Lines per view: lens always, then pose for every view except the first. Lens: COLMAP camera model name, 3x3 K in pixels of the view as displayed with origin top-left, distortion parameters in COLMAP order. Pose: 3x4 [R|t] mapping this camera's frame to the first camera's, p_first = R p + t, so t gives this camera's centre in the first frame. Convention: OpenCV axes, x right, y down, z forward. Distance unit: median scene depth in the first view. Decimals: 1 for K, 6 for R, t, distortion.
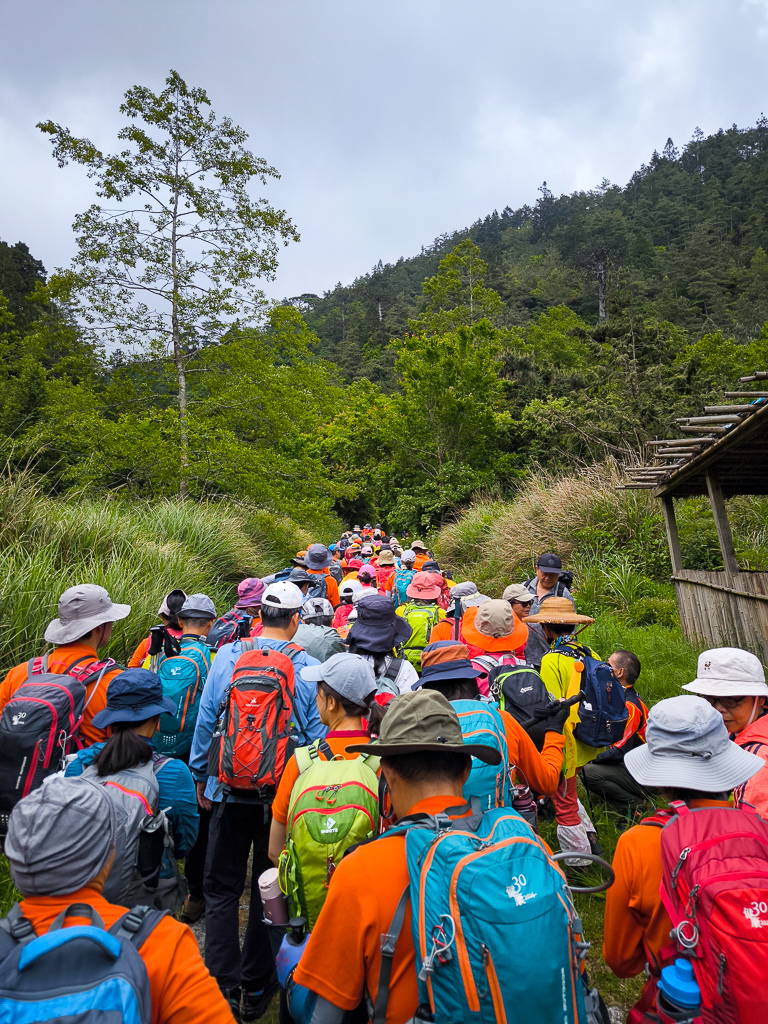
lens RADIAL K [[710.0, 0, 386.9], [0, 710.0, 515.1], [0, 0, 1]] dist [0.043168, -0.031593]
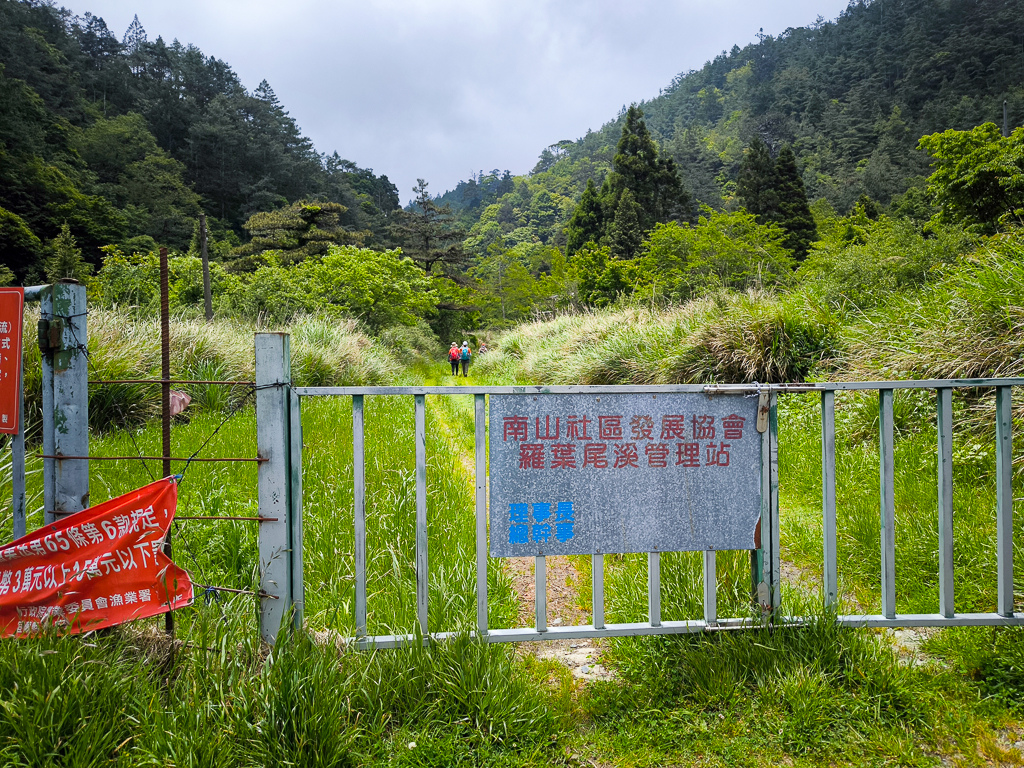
lens RADIAL K [[710.0, 0, 516.8], [0, 710.0, 384.8], [0, 0, 1]] dist [0.043168, -0.031593]
pose [[0.978024, -0.030401, -0.206263, 0.074583], [0.047980, 0.995578, 0.080765, -0.004500], [0.202895, -0.088887, 0.975158, -0.355745]]
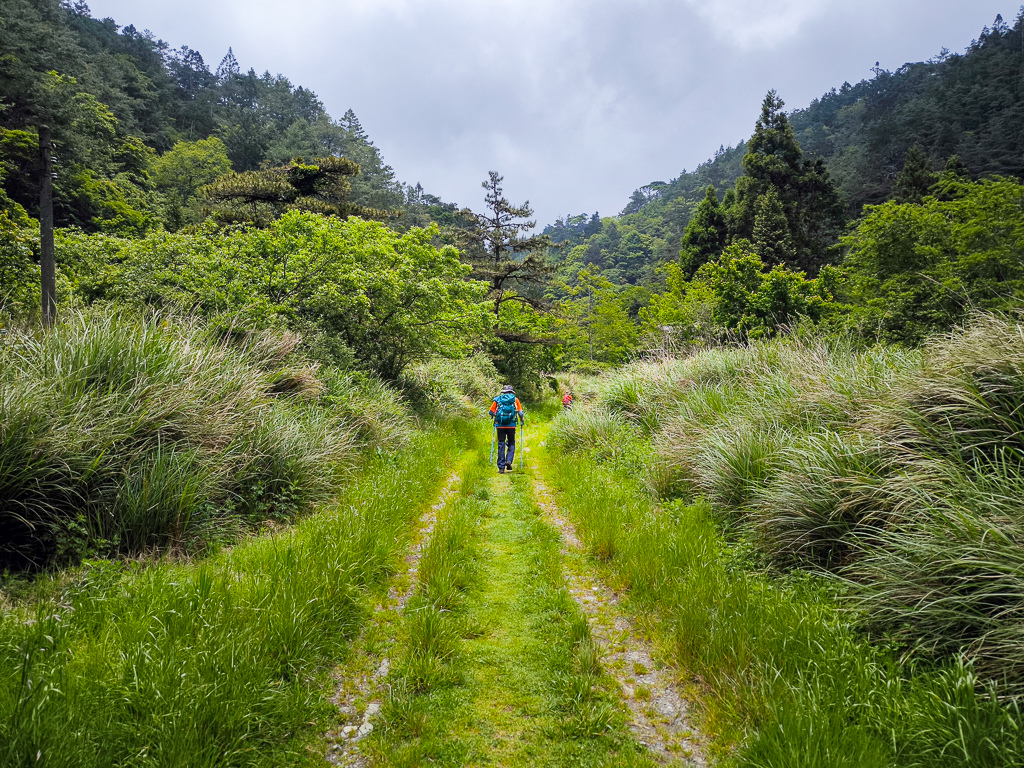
lens RADIAL K [[710.0, 0, 515.5], [0, 710.0, 383.8], [0, 0, 1]] dist [0.043168, -0.031593]
pose [[0.949133, -0.007970, -0.314774, 0.053832], [0.012964, 0.999821, 0.013776, -0.003421], [0.314608, -0.017156, 0.949067, -0.279198]]
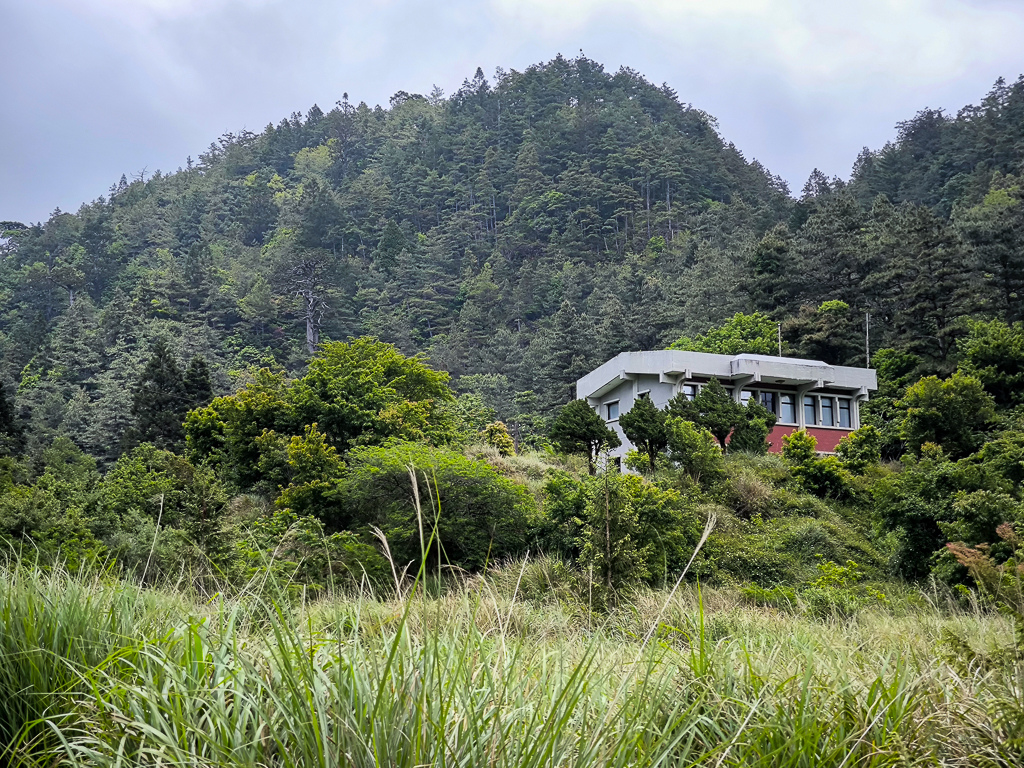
lens RADIAL K [[1500.5, 0, 470.3], [0, 1500.5, 387.6], [0, 0, 1]] dist [0.155237, 0.000000]
pose [[0.991058, -0.000925, 0.133428, 0.190987], [0.015527, 0.993982, -0.108437, -0.011960], [-0.132525, 0.109539, 0.985108, -0.626339]]
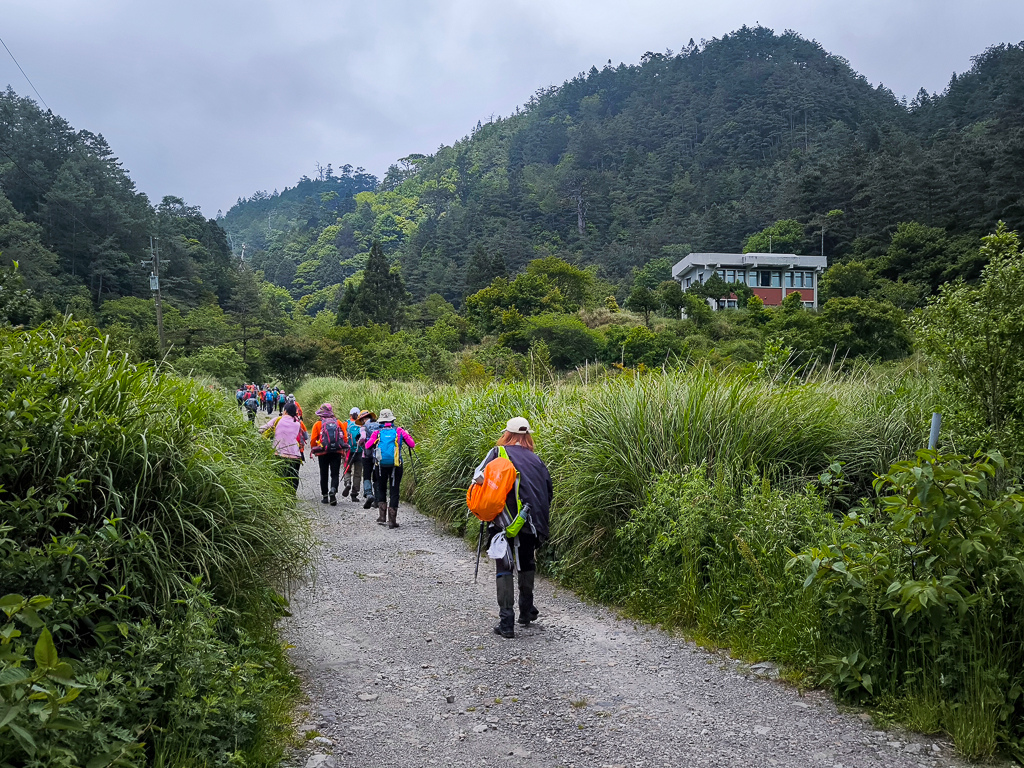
lens RADIAL K [[995.1, 0, 507.2], [0, 995.1, 382.5], [0, 0, 1]] dist [0.049803, 0.000000]
pose [[0.995531, -0.030514, -0.089374, 0.247448], [0.033668, 0.998854, 0.034004, -0.019185], [0.088234, -0.036861, 0.995418, -0.817989]]
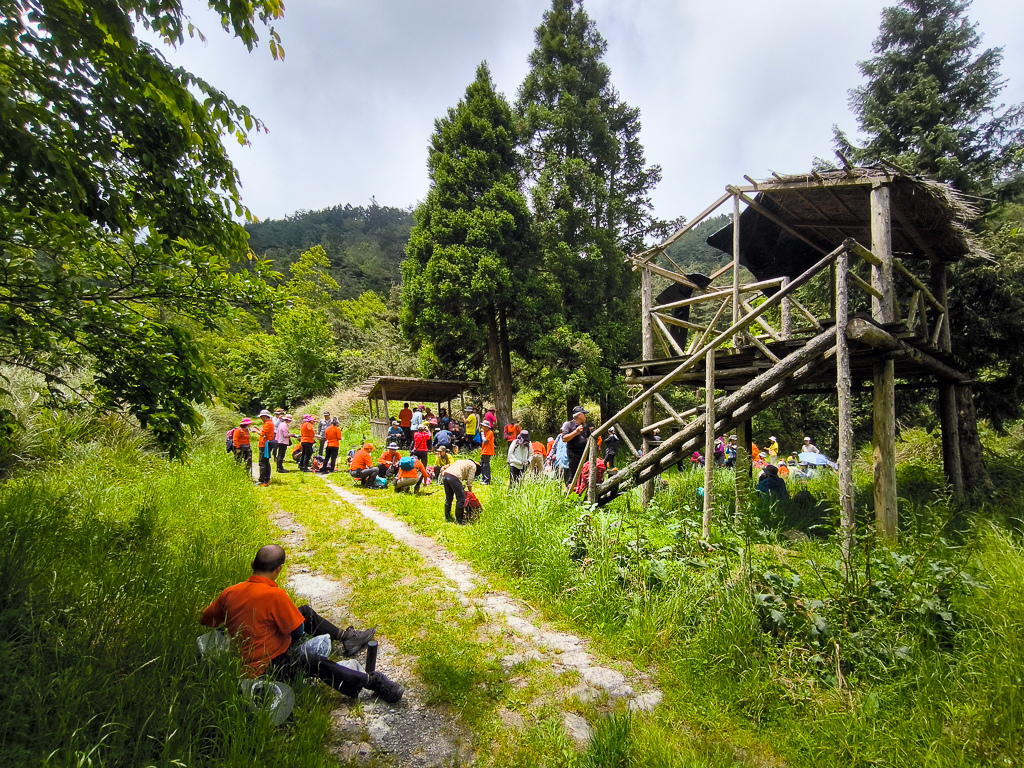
lens RADIAL K [[457.3, 0, 521.9], [0, 457.3, 402.5], [0, 0, 1]] dist [0.002512, 0.000263]
pose [[0.853630, 0.047037, 0.518751, -0.007302], [-0.043513, 0.998873, -0.018969, 0.000108], [-0.519059, -0.006380, 0.854715, -0.064546]]
